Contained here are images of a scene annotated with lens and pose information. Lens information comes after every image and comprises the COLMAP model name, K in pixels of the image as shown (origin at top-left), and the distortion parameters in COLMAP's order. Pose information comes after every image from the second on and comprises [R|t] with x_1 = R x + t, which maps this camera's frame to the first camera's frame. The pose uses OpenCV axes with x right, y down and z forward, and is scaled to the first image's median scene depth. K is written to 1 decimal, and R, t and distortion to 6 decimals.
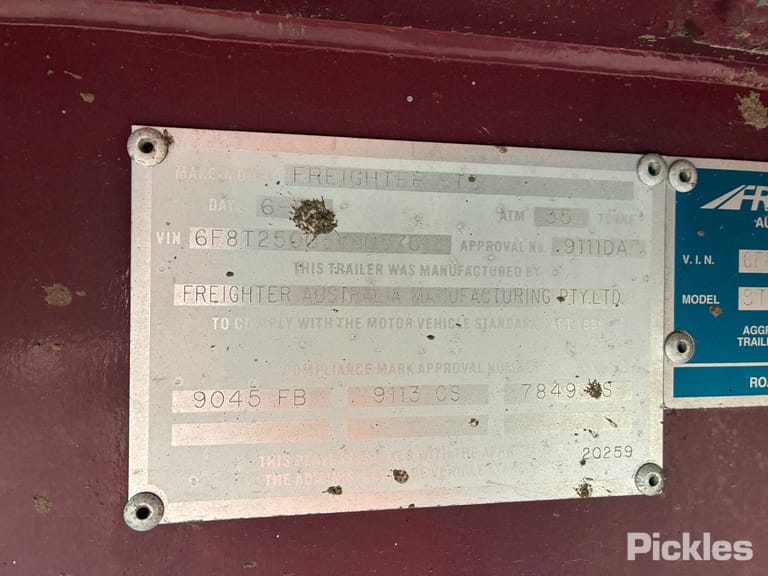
lens RADIAL K [[580.6, 0, 382.1], [0, 580.6, 294.8], [0, 0, 1]] dist [0.056096, -0.066533]
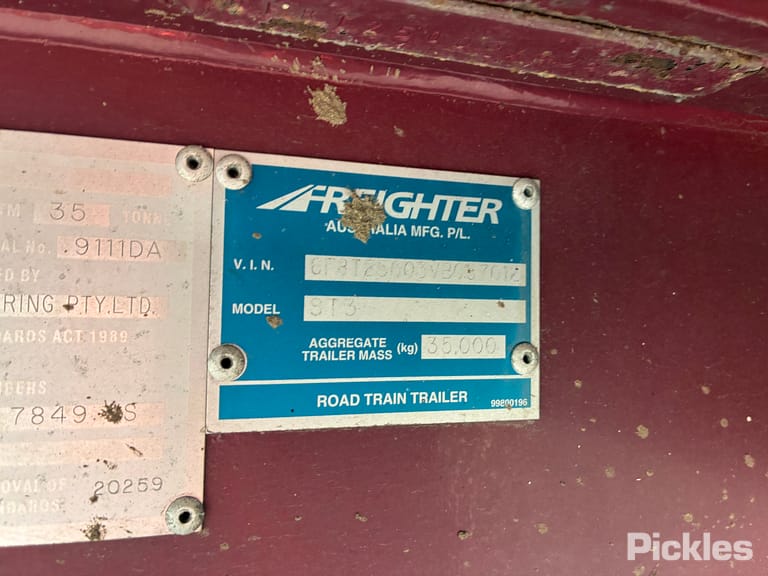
lens RADIAL K [[580.6, 0, 383.7], [0, 580.6, 289.5], [0, 0, 1]] dist [0.056096, -0.066533]
pose [[0.995785, 0.008190, 0.091351, 0.662696], [-0.004200, 0.999032, -0.043788, 0.016545], [-0.091621, 0.043220, 0.994856, 0.093806]]
